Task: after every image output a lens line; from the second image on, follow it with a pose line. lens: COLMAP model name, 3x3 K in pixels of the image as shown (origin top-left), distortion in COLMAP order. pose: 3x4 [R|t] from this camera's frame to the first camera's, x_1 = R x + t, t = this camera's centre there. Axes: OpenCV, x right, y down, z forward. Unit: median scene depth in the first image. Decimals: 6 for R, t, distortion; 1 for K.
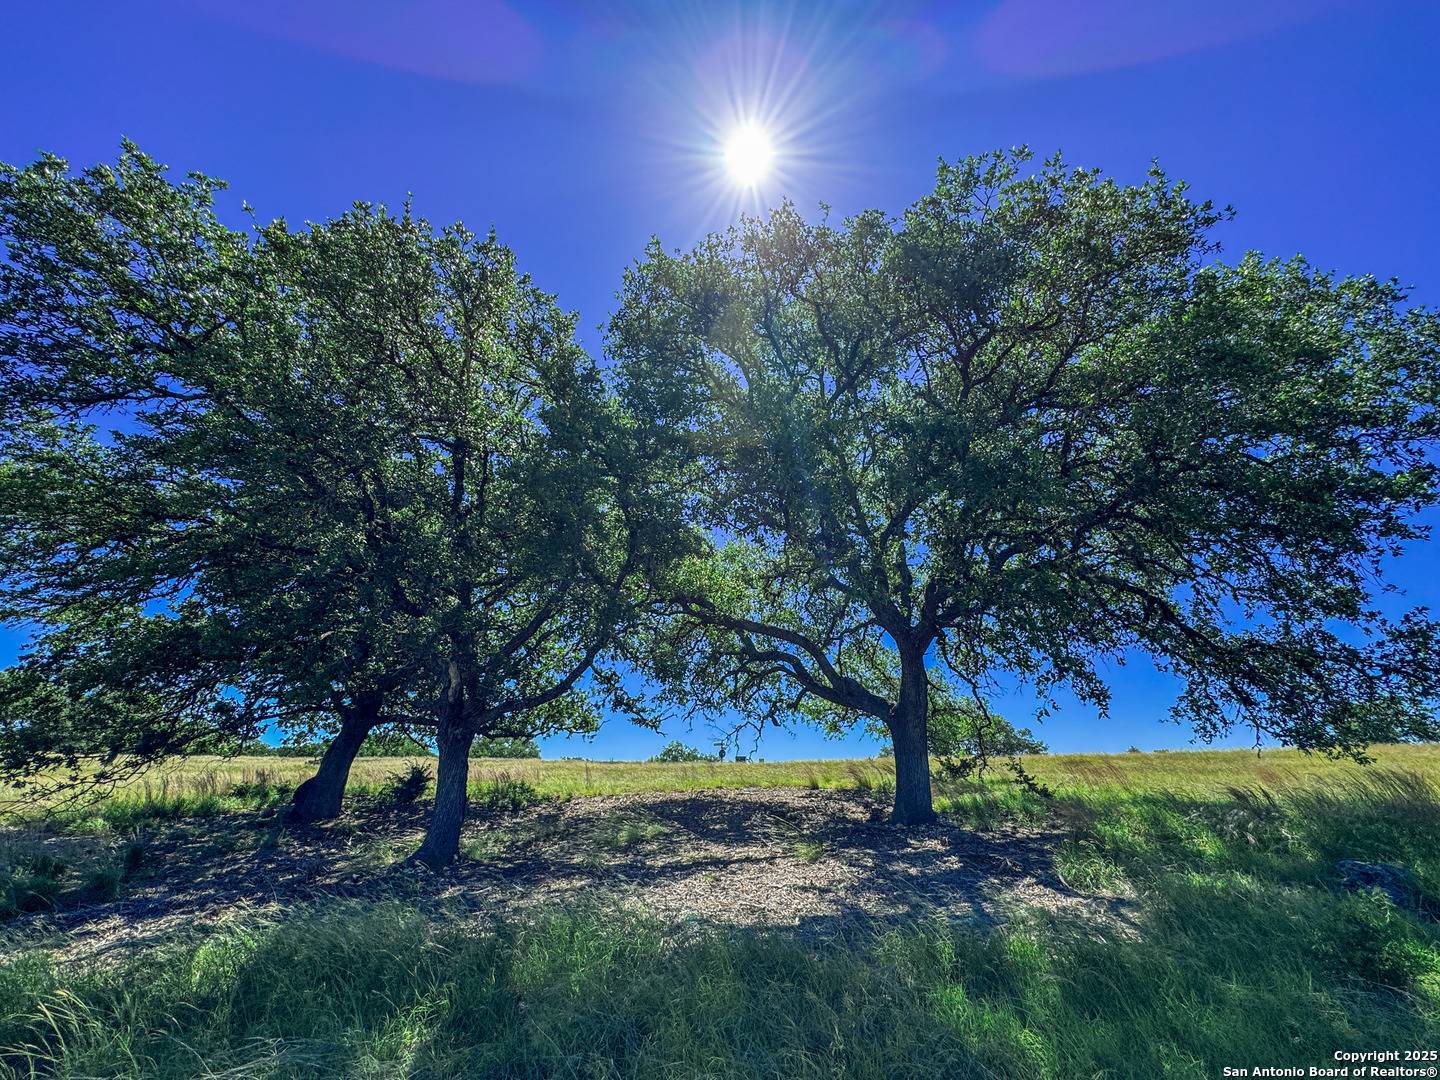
lens RADIAL K [[577.8, 0, 749.4], [0, 577.8, 536.8], [0, 0, 1]] dist [0.000196, -0.000133]
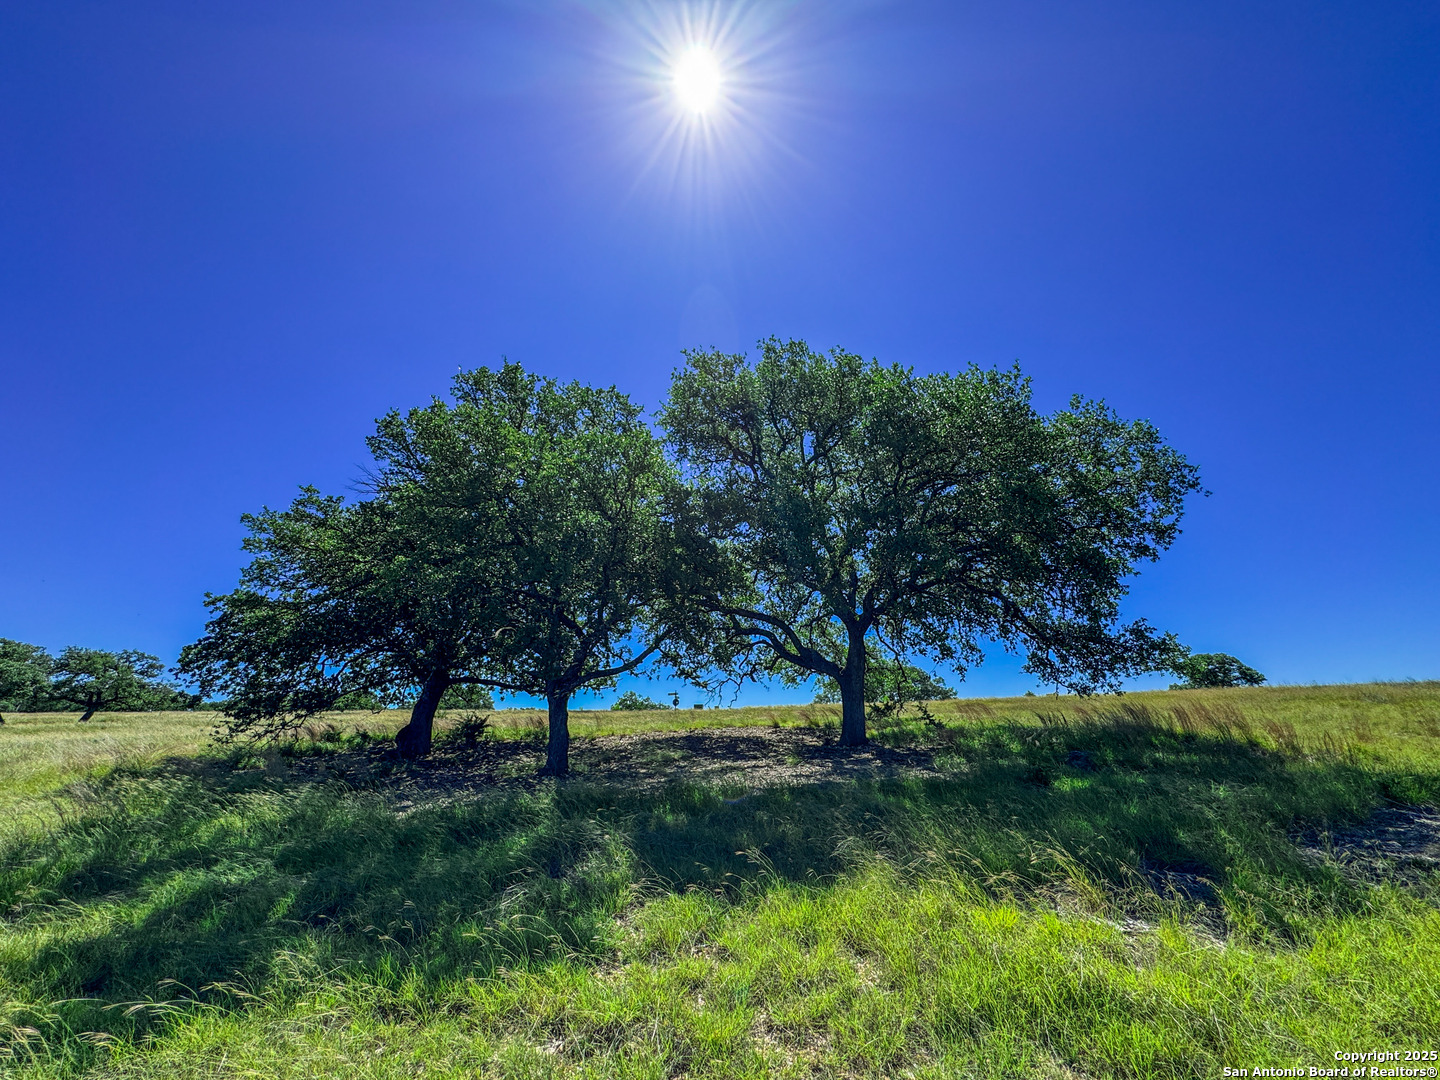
lens RADIAL K [[577.8, 0, 749.4], [0, 577.8, 536.8], [0, 0, 1]] dist [0.000196, -0.000133]
pose [[0.994294, 0.016737, 0.105355, -0.128232], [-0.025323, 0.996417, 0.080695, -0.135782], [-0.103627, -0.082902, 0.991155, -0.352246]]
